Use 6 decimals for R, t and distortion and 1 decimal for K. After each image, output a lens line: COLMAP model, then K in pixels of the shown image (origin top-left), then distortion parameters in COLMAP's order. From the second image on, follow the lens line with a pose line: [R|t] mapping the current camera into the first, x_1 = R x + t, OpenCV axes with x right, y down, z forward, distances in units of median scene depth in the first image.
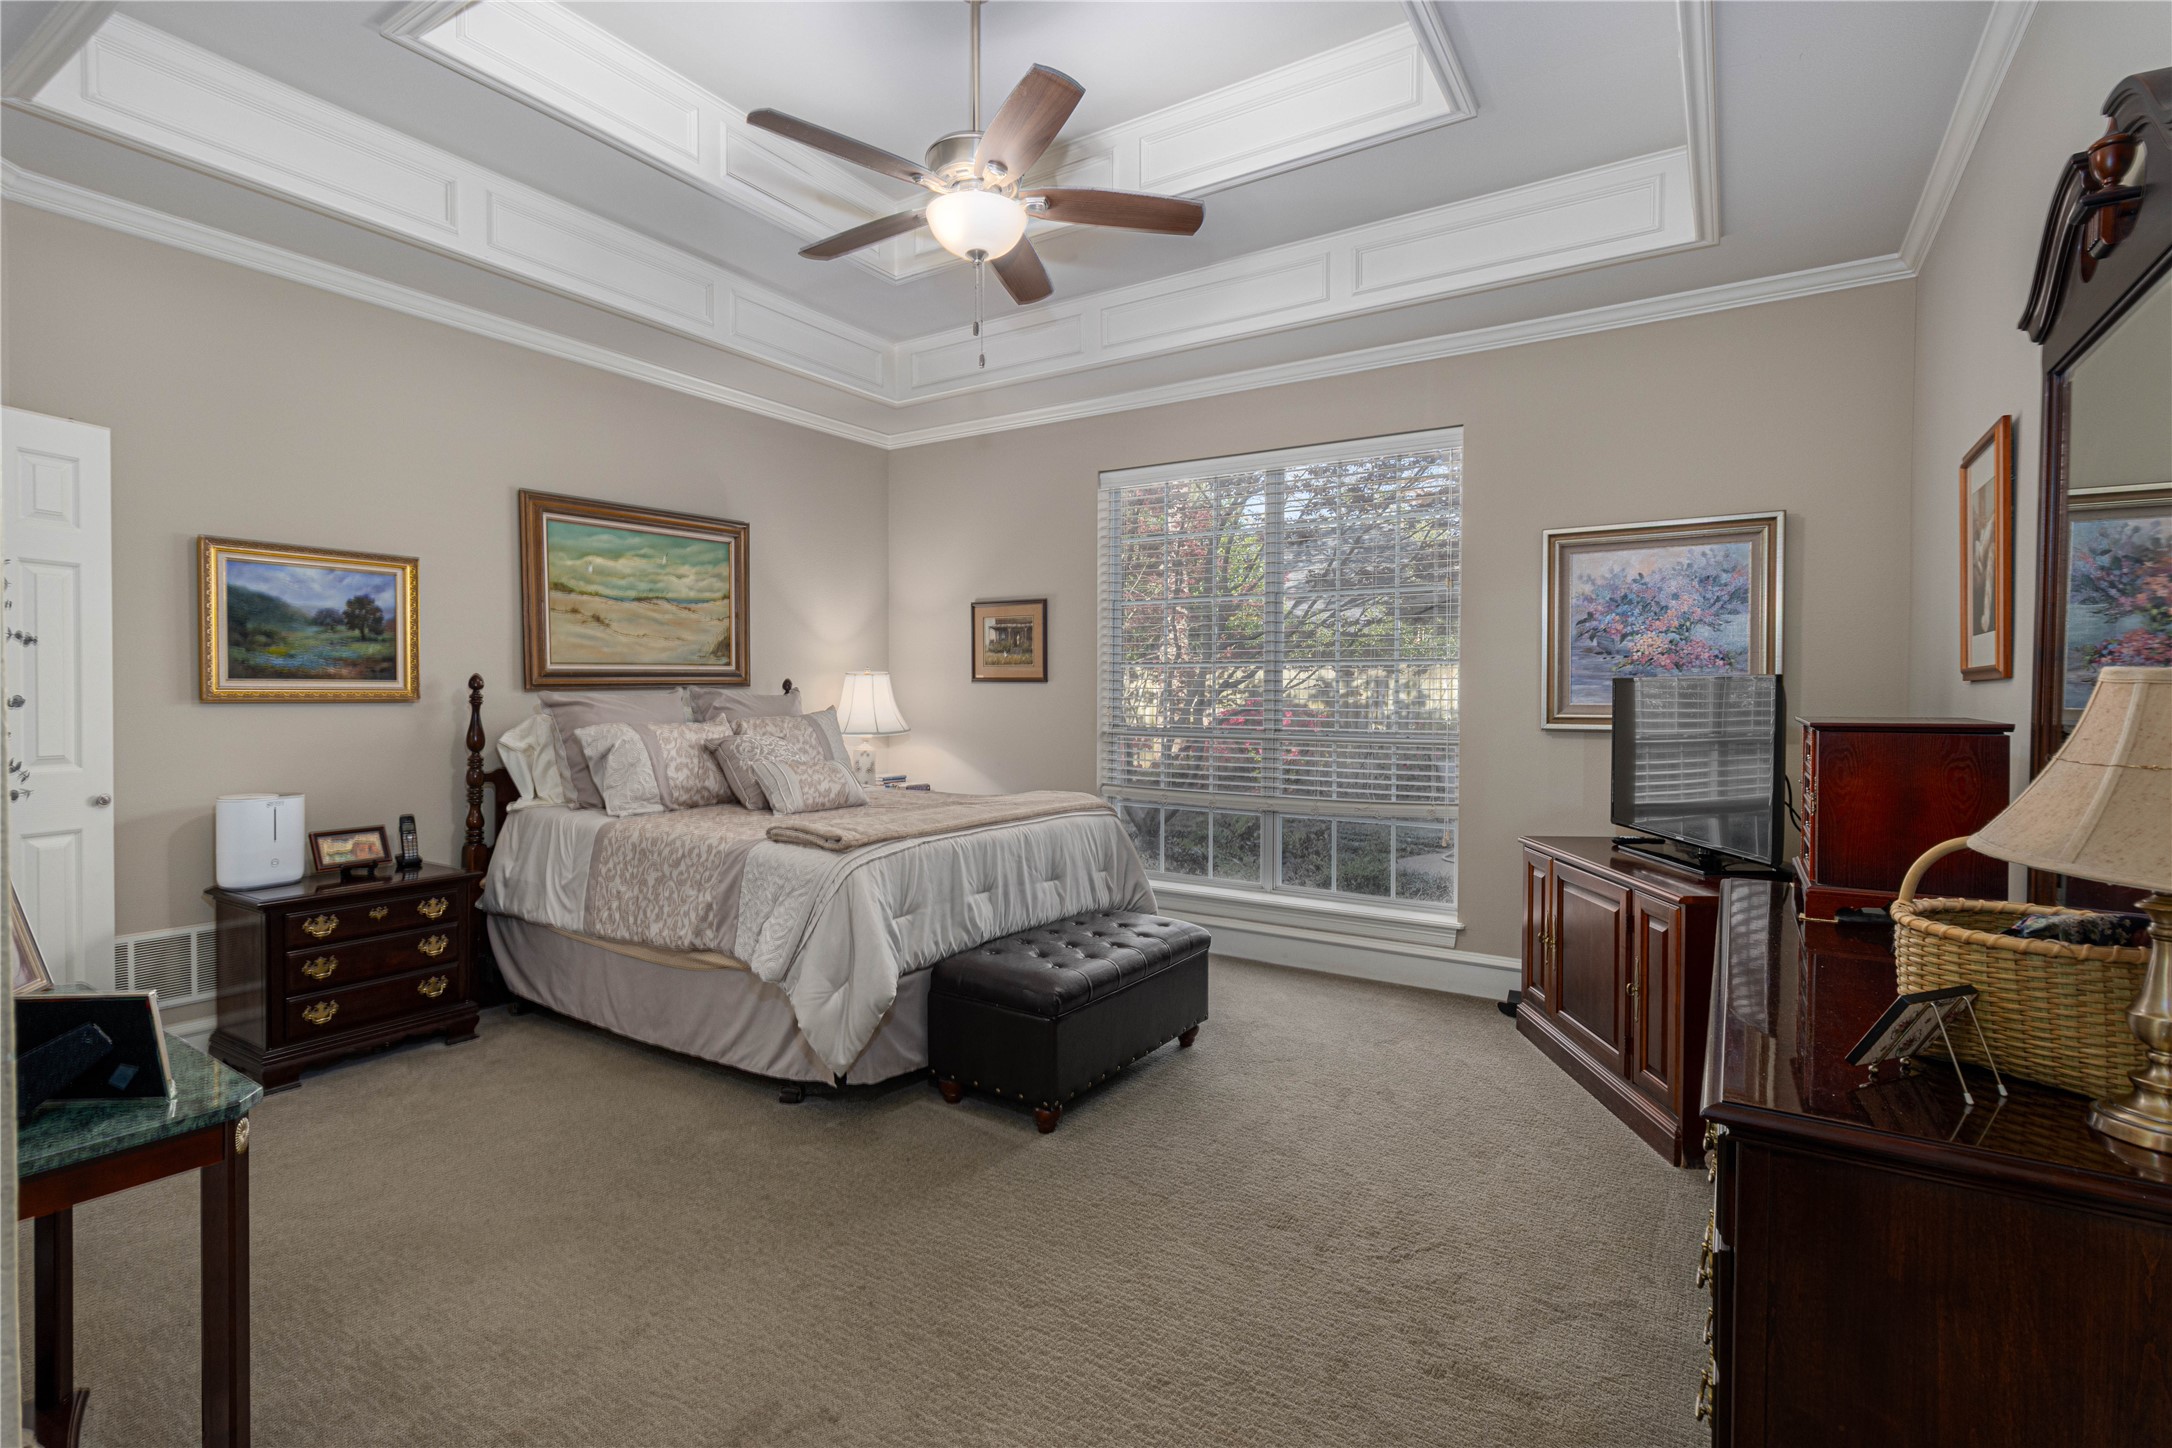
lens RADIAL K [[1012.2, 0, 1088.9], [0, 1012.2, 711.9], [0, 0, 1]] dist [0.001619, 0.000339]
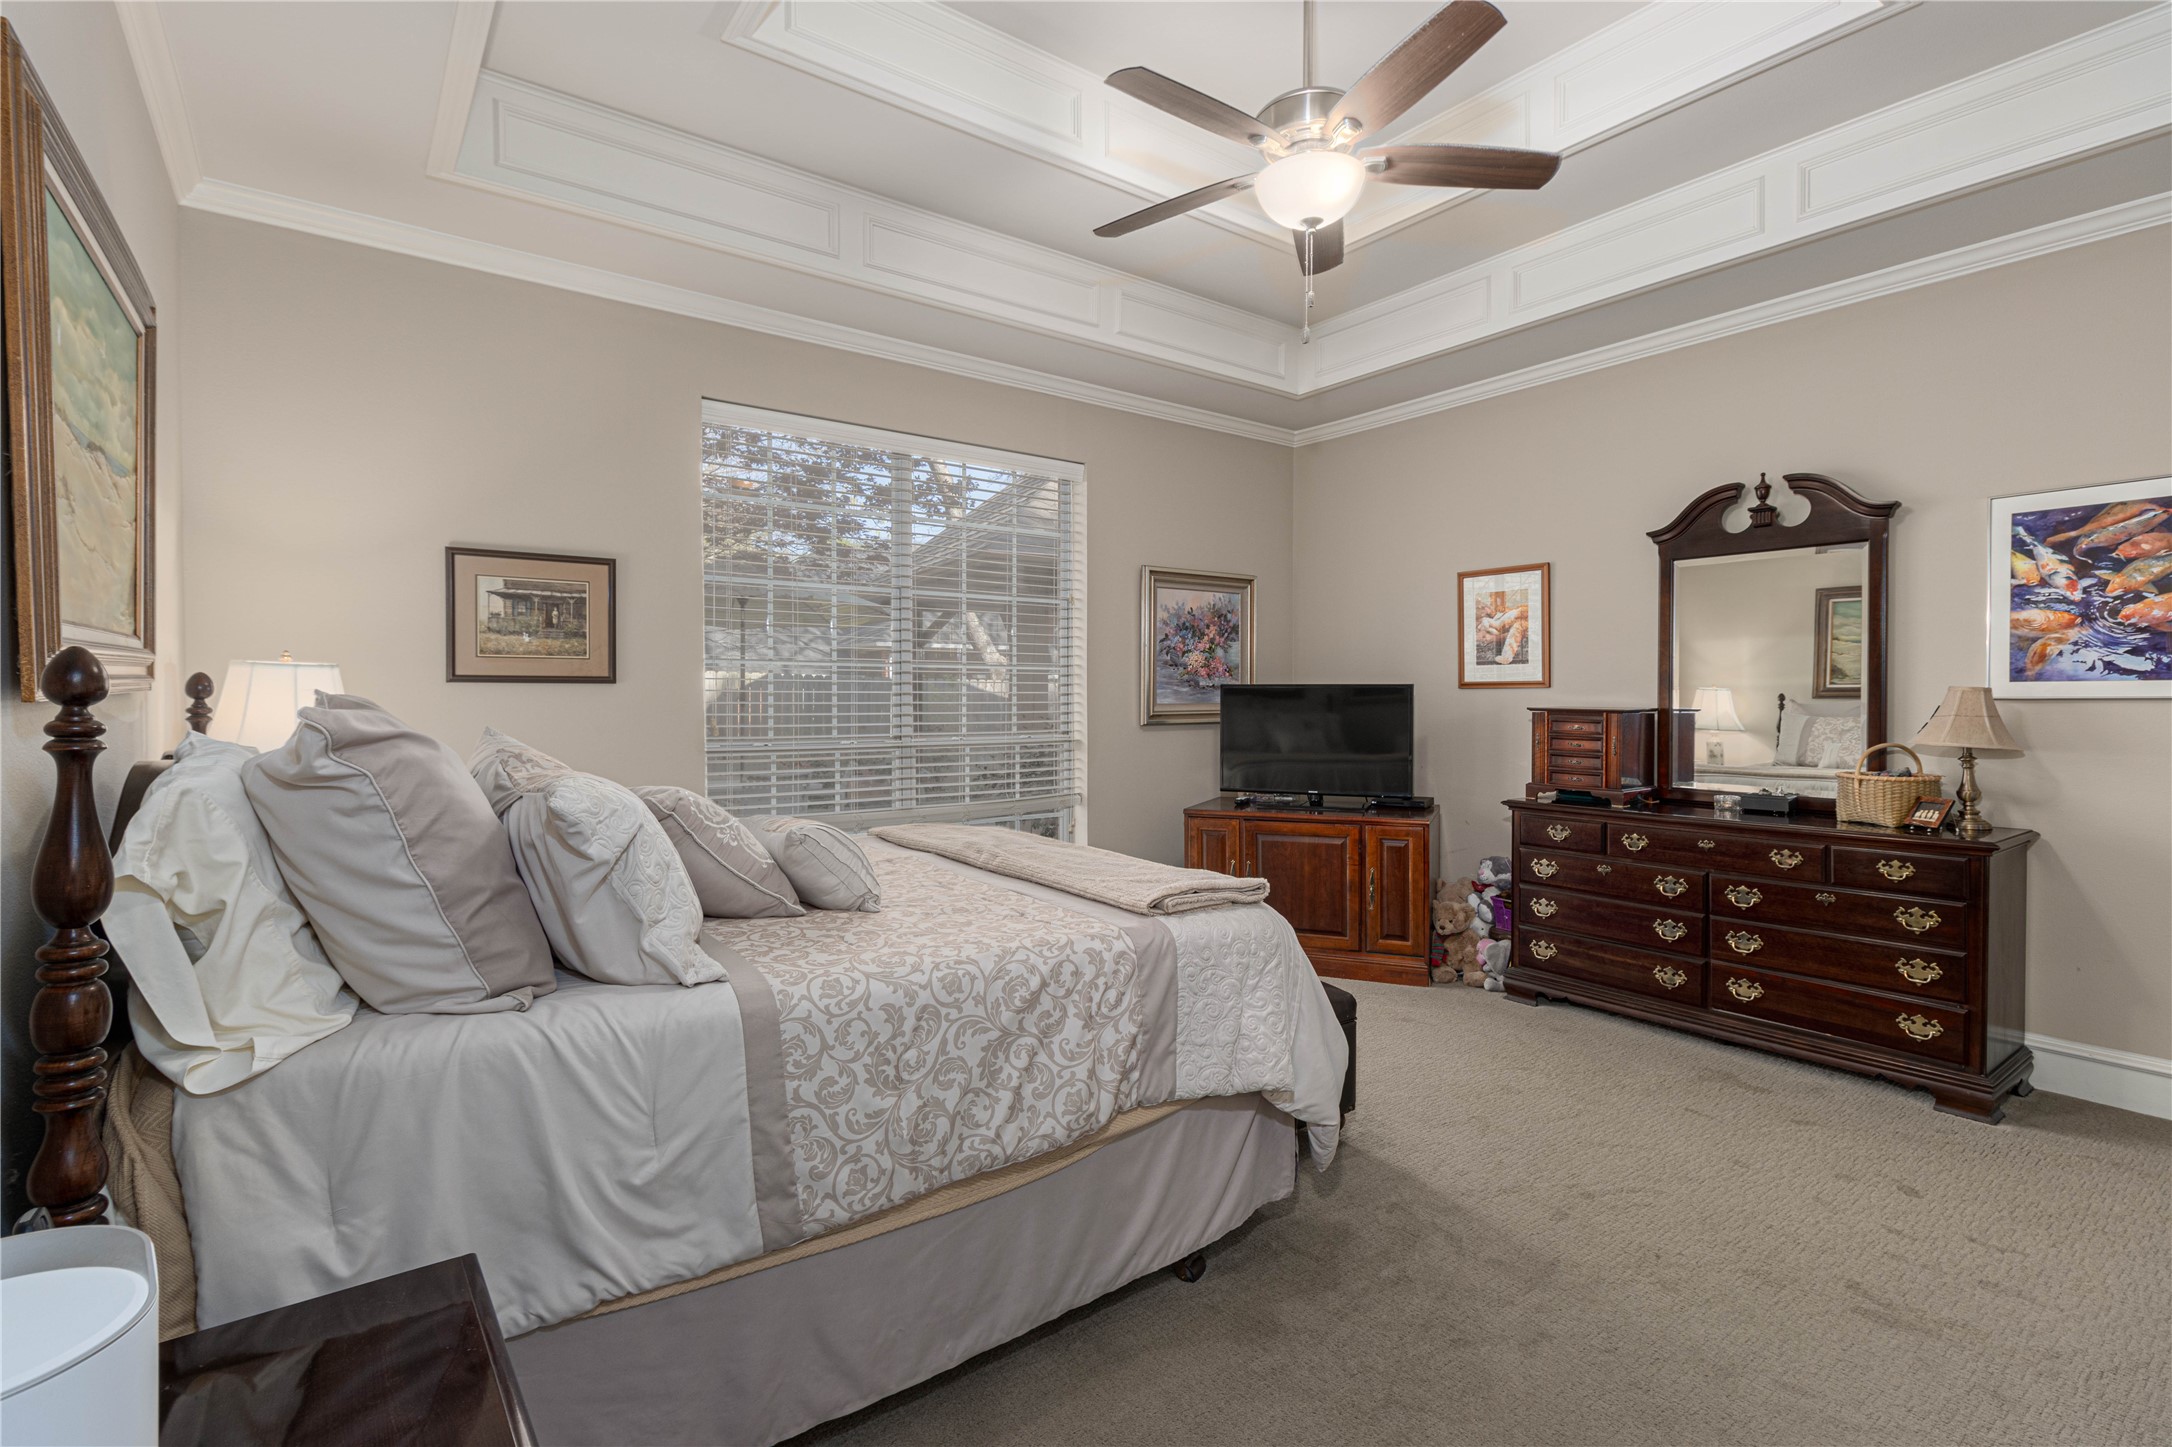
lens RADIAL K [[1012.2, 0, 1088.2], [0, 1012.2, 714.7], [0, 0, 1]] dist [0.001619, 0.000339]
pose [[0.358607, -0.022744, 0.933212, -0.759975], [0.020177, 0.999658, 0.016610, -0.017664], [-0.933271, 0.012873, 0.358943, 0.627316]]
